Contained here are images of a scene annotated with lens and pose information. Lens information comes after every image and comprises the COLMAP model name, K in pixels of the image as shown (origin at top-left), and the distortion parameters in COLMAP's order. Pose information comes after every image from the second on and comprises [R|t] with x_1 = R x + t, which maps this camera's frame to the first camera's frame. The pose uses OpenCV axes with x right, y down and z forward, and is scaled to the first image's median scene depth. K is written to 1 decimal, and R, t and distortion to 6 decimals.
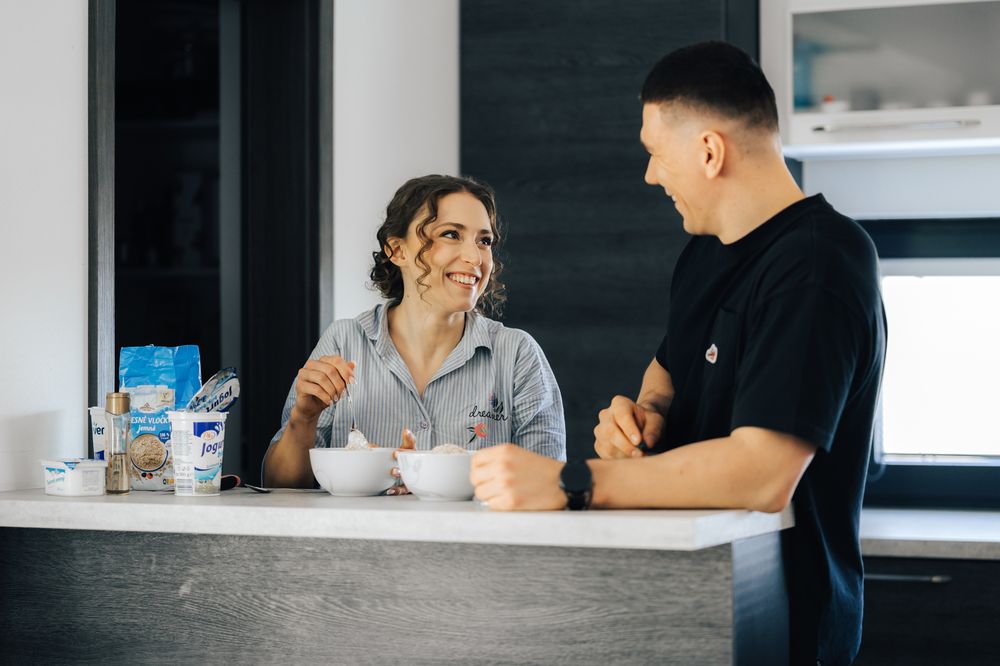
lens RADIAL K [[2449.5, 0, 500.0], [0, 2449.5, 333.0], [0, 0, 1]] dist [-0.049593, 1.439858]
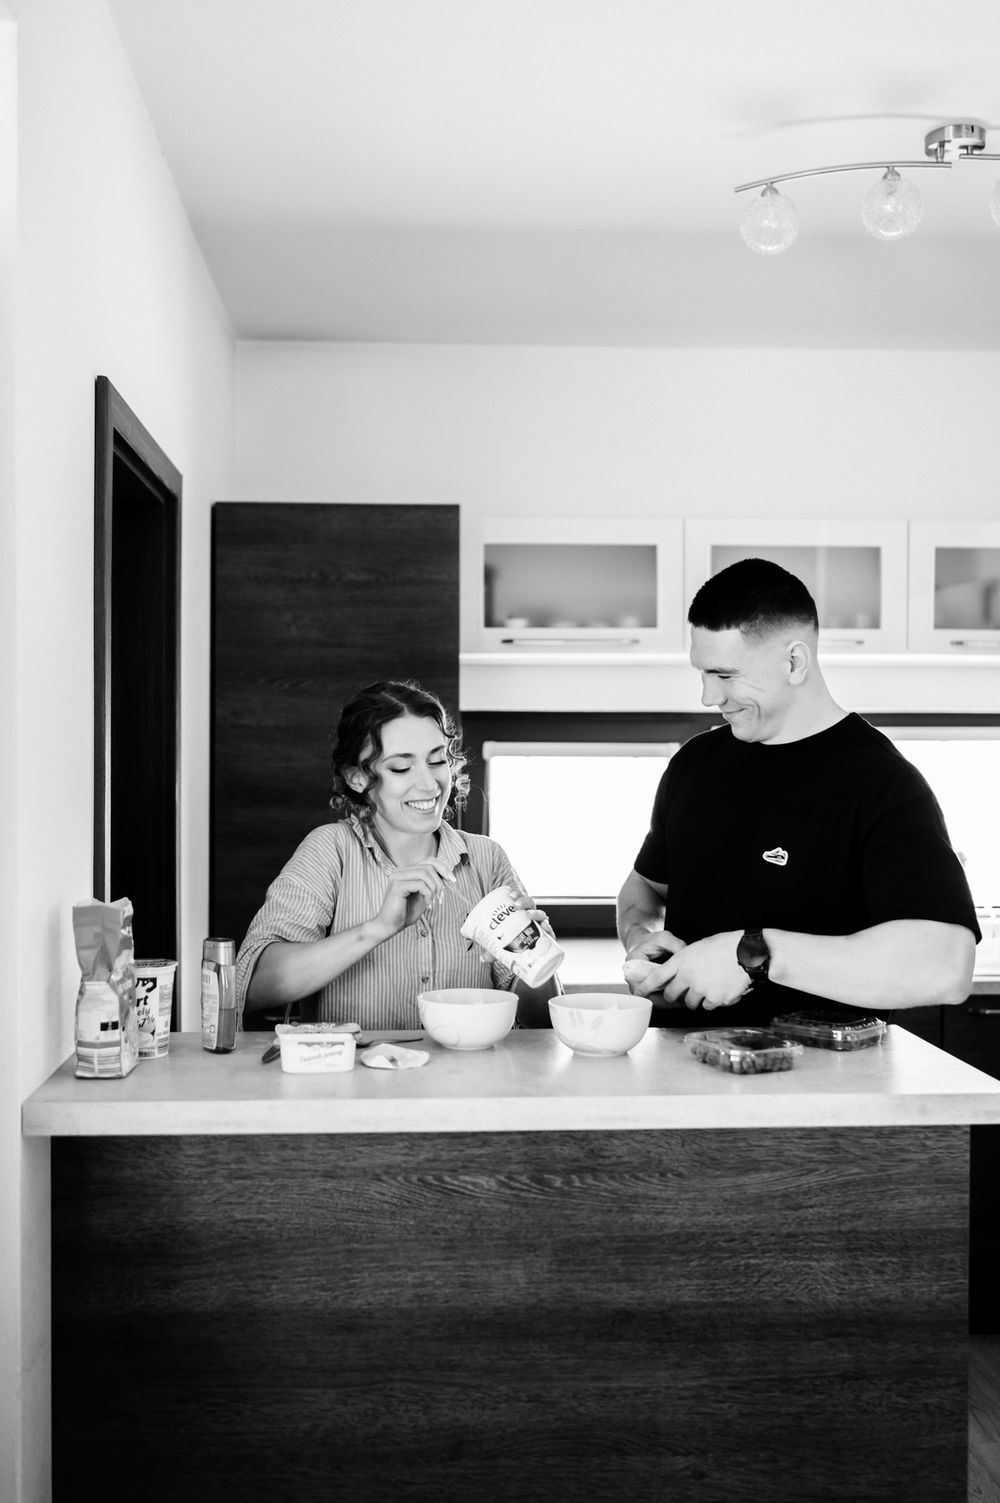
lens RADIAL K [[1526.5, 0, 500.0], [0, 1526.5, 751.5], [0, 0, 1]] dist [0.009802, 0.001346]
pose [[0.893057, 0.001307, 0.449941, -0.337103], [-0.005979, 0.999942, 0.008964, -0.055628], [-0.449904, -0.010696, 0.893013, 0.509874]]
